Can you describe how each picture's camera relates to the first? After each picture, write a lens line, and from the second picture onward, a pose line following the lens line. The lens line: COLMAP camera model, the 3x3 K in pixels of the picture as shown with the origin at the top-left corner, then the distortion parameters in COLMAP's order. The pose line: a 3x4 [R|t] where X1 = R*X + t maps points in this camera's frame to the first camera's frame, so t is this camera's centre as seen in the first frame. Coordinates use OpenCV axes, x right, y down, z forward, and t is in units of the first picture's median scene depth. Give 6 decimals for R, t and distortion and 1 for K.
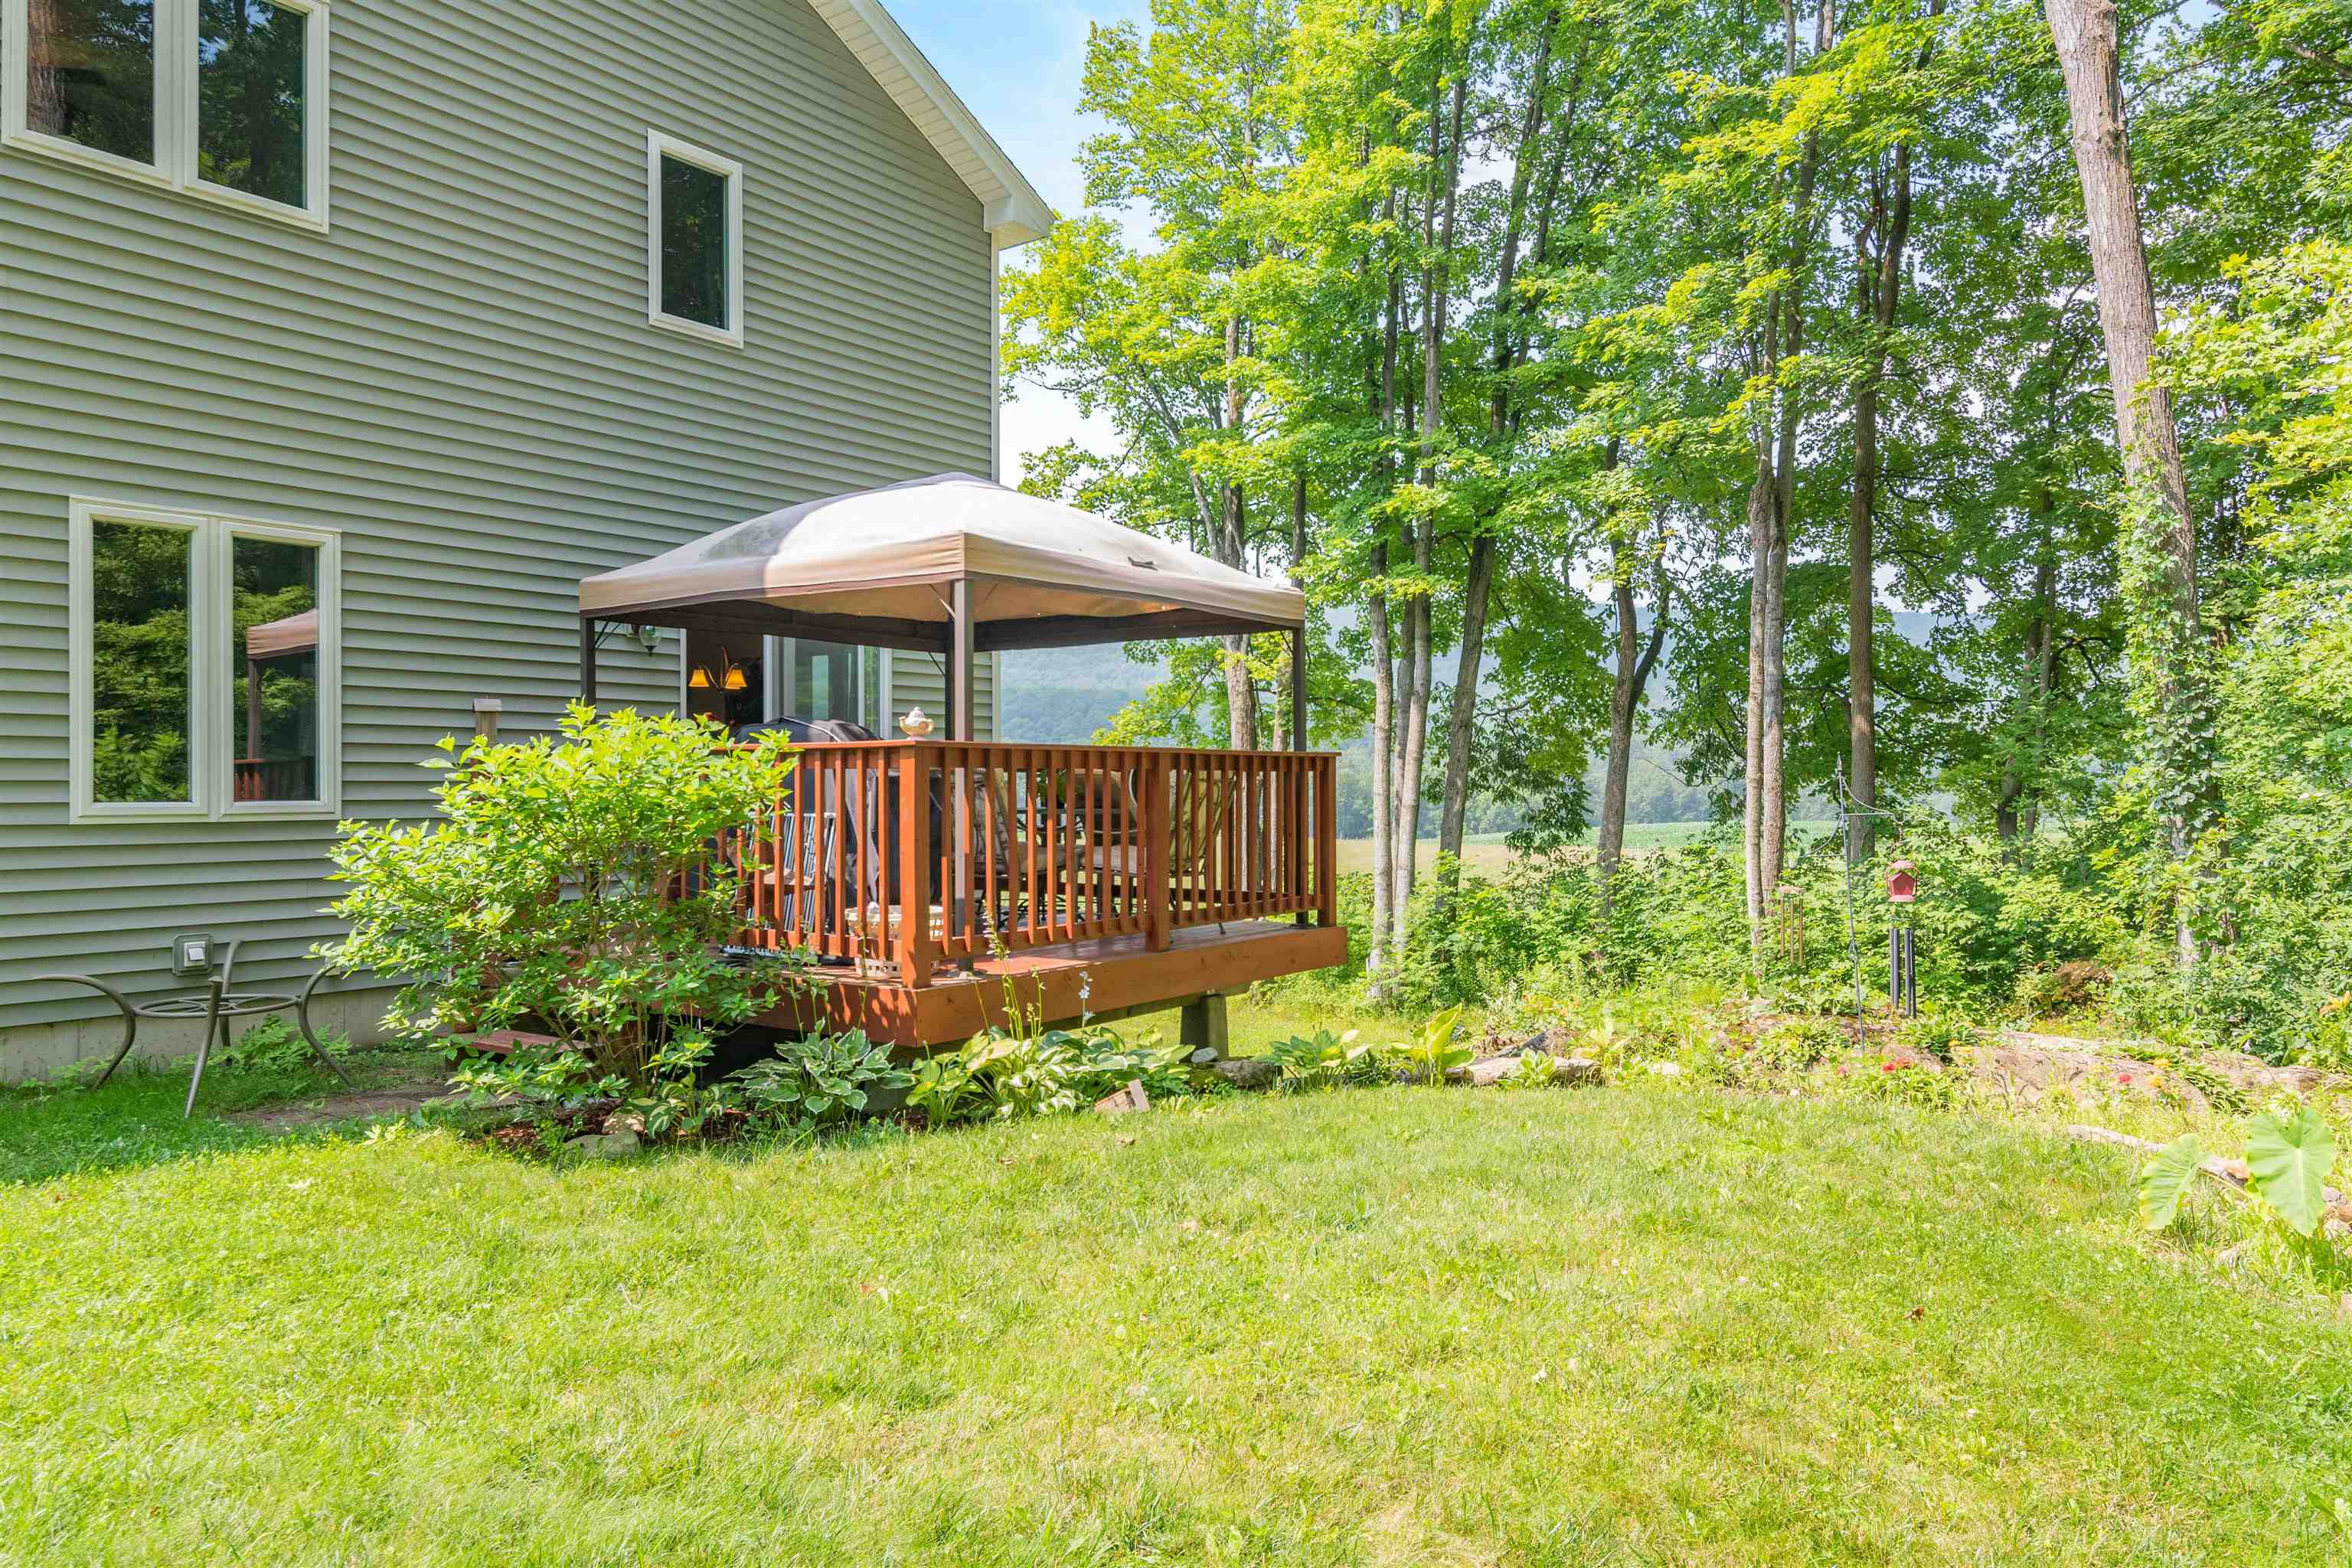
lens RADIAL K [[1595.4, 0, 1170.7], [0, 1595.4, 780.3], [0, 0, 1]] dist [-0.001192, 0.000369]
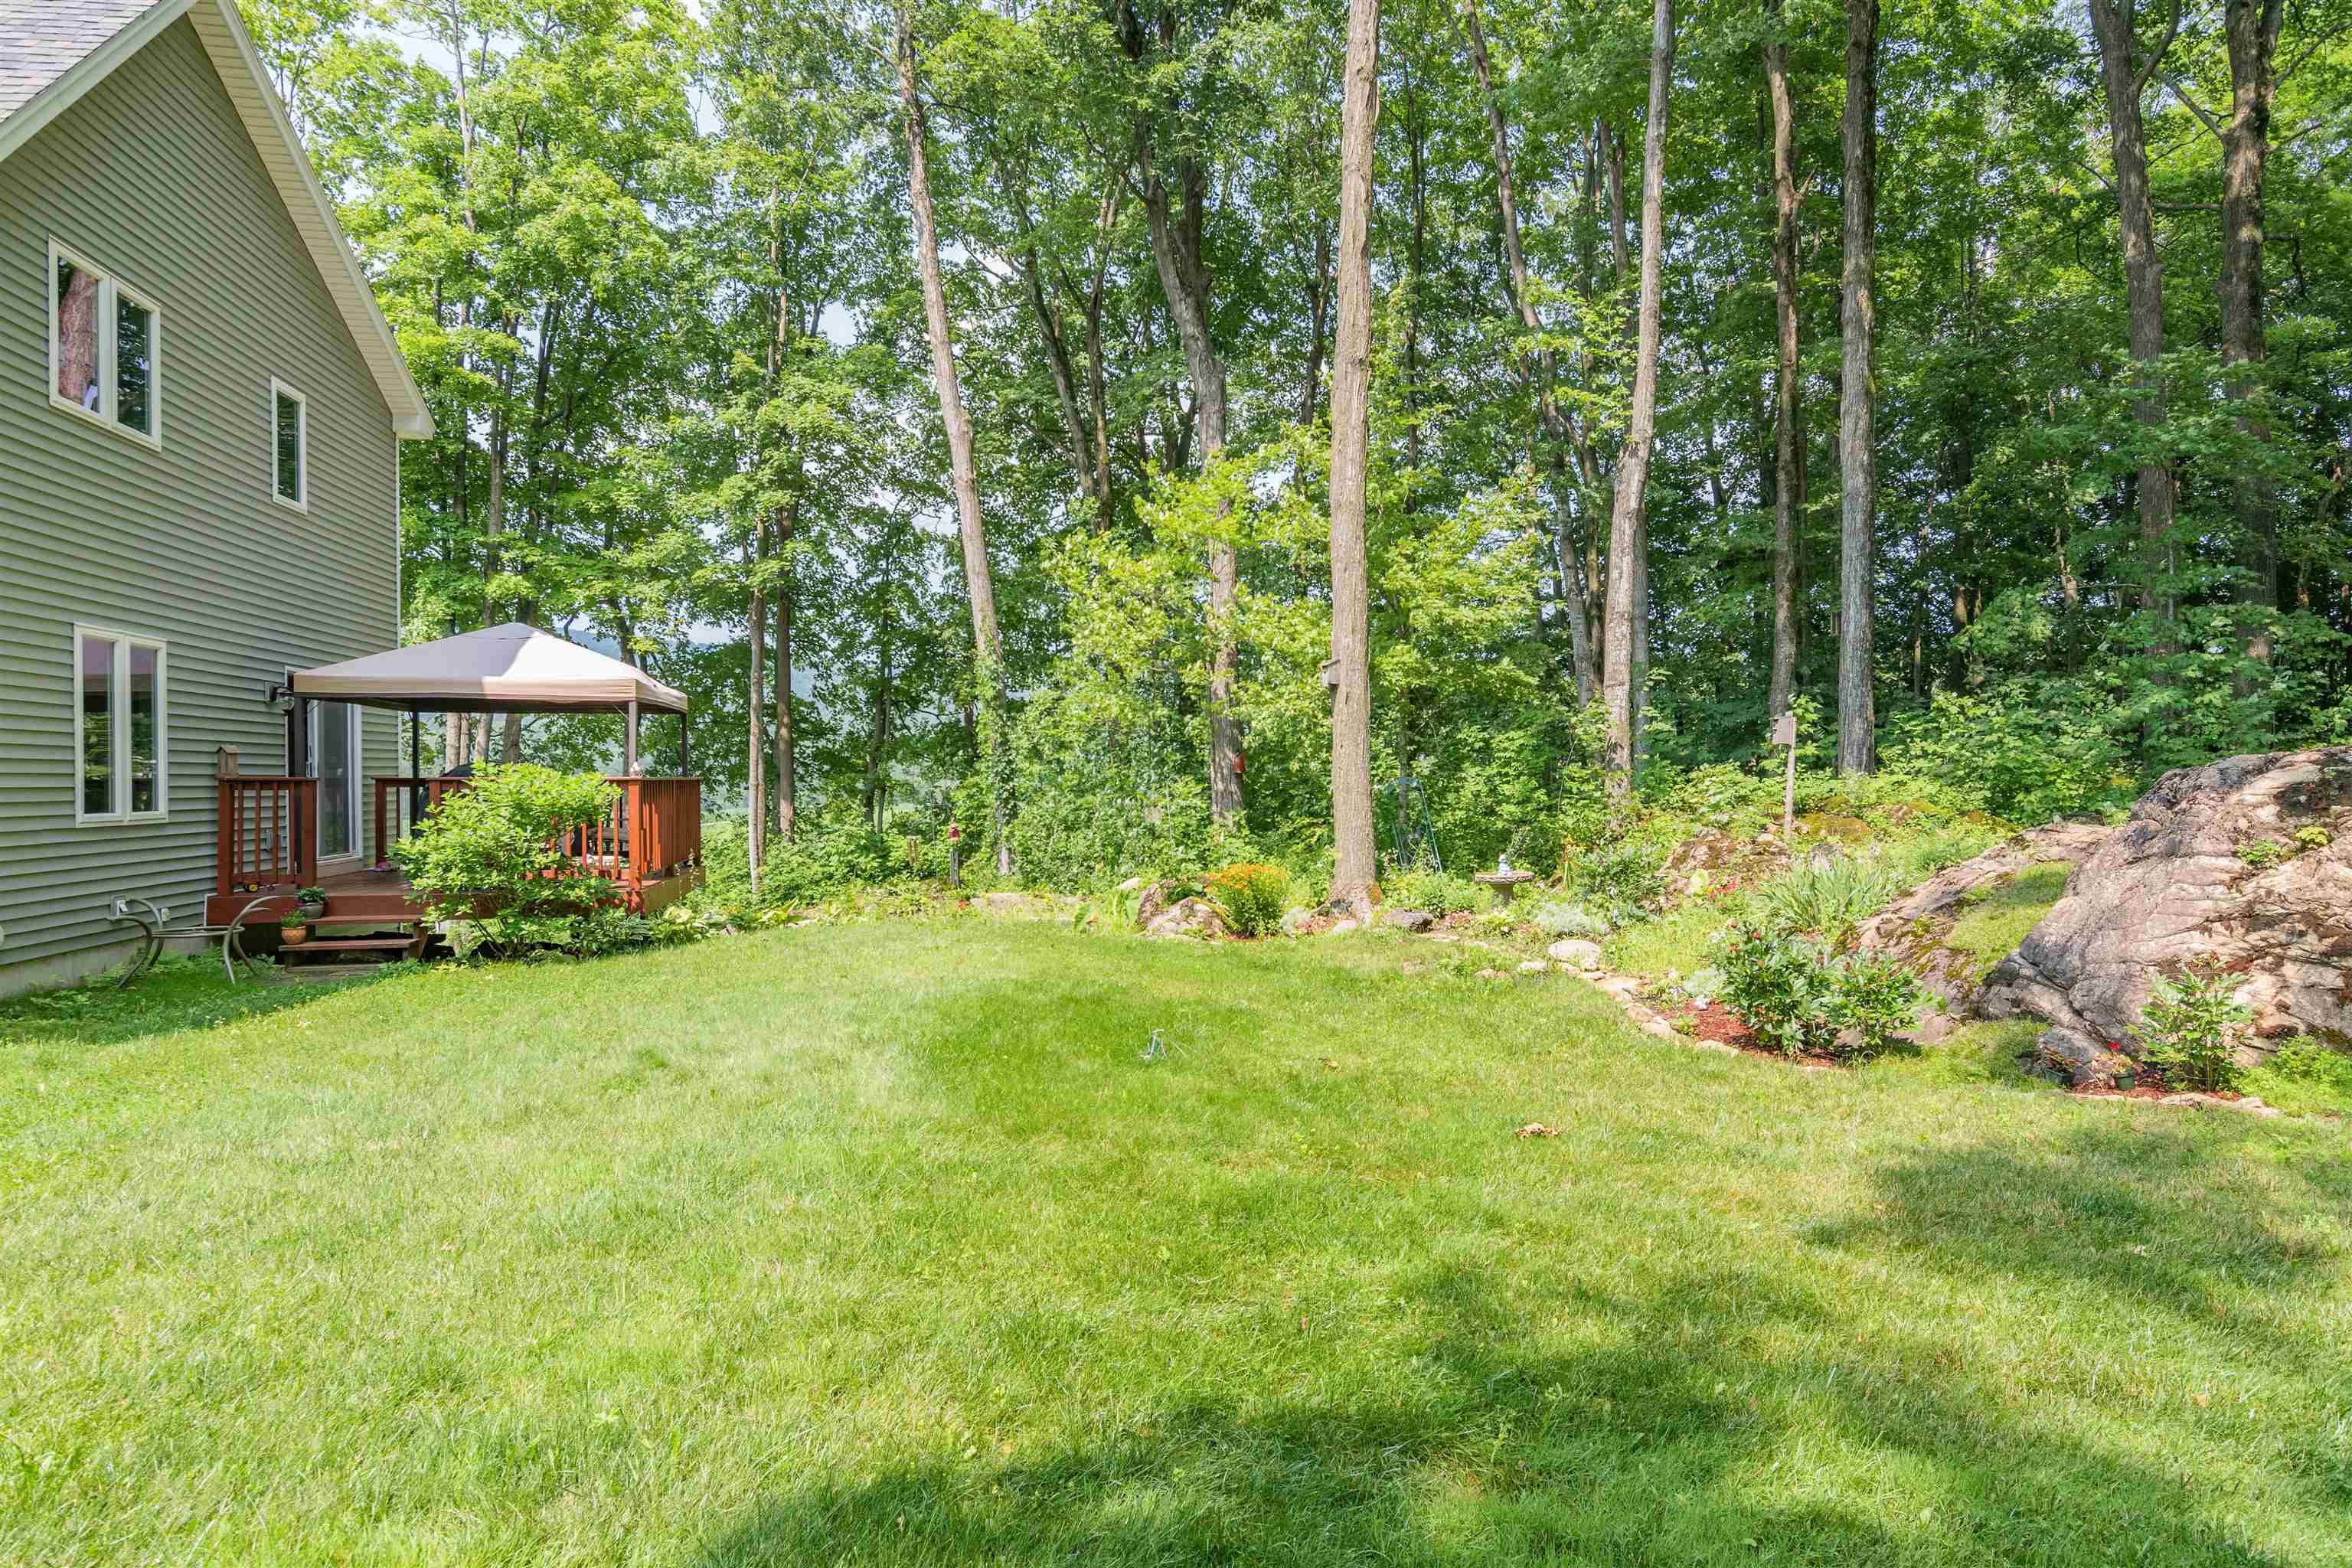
lens RADIAL K [[1243.4, 0, 1181.9], [0, 1243.4, 780.5], [0, 0, 1]] dist [0.000053, 0.000773]
pose [[0.679730, -0.005866, 0.733439, -0.747622], [0.000618, 0.999972, 0.007425, -0.025733], [-0.733462, -0.004594, 0.679715, -0.583180]]
